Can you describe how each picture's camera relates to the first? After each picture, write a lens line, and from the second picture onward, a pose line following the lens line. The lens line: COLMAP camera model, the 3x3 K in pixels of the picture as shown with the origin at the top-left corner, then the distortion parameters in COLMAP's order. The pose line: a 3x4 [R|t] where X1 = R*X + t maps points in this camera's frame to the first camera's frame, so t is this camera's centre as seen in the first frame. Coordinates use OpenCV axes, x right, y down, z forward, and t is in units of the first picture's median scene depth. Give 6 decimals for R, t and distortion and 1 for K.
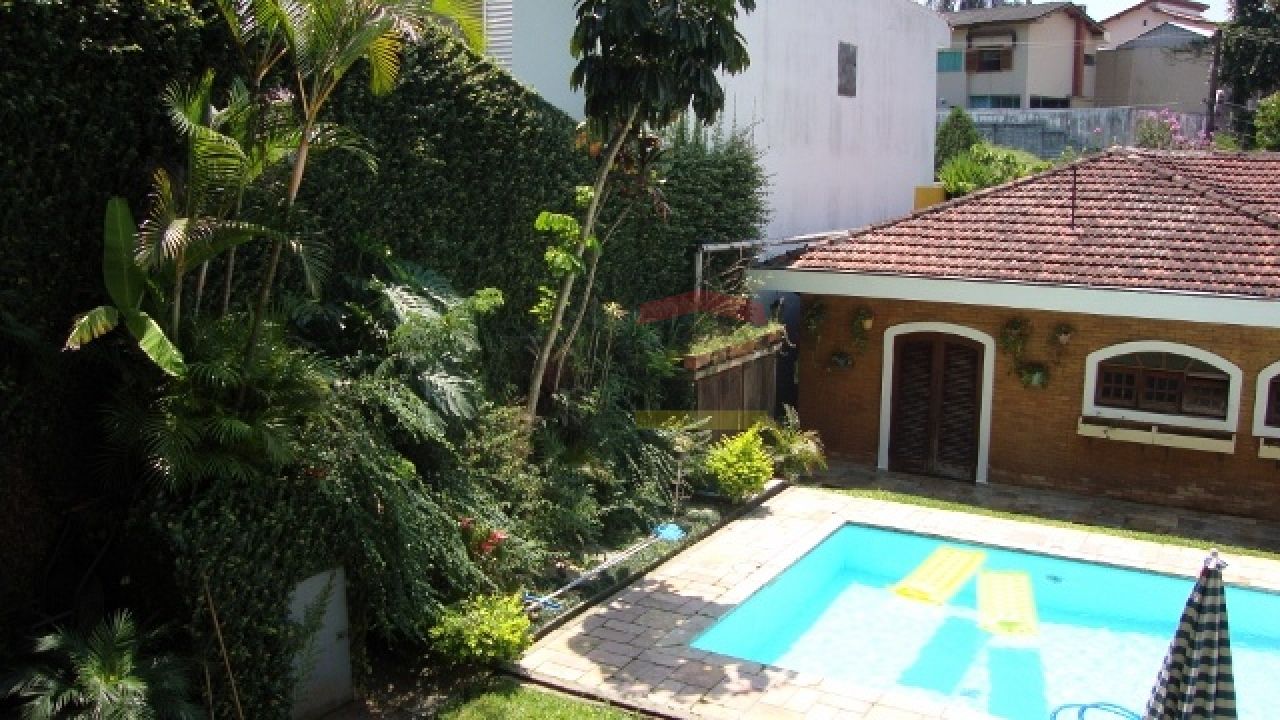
lens RADIAL K [[1126.3, 0, 640.0], [0, 1126.3, 360.0], [0, 0, 1]] dist [-0.205918, 0.205112]
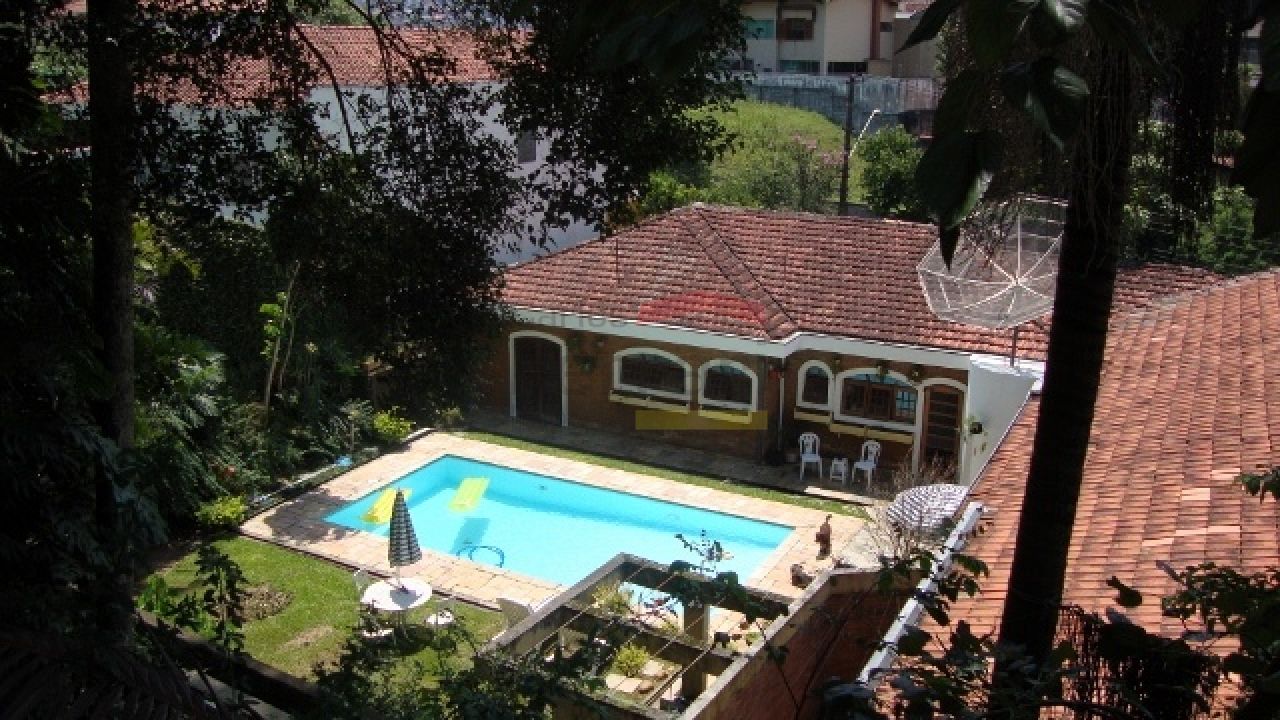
lens RADIAL K [[1126.3, 0, 640.0], [0, 1126.3, 360.0], [0, 0, 1]] dist [-0.205918, 0.205112]
pose [[0.999139, -0.013484, 0.039226, 0.459284], [0.009386, 0.994654, 0.102835, -0.210015], [-0.040403, -0.102378, 0.993925, -0.889329]]
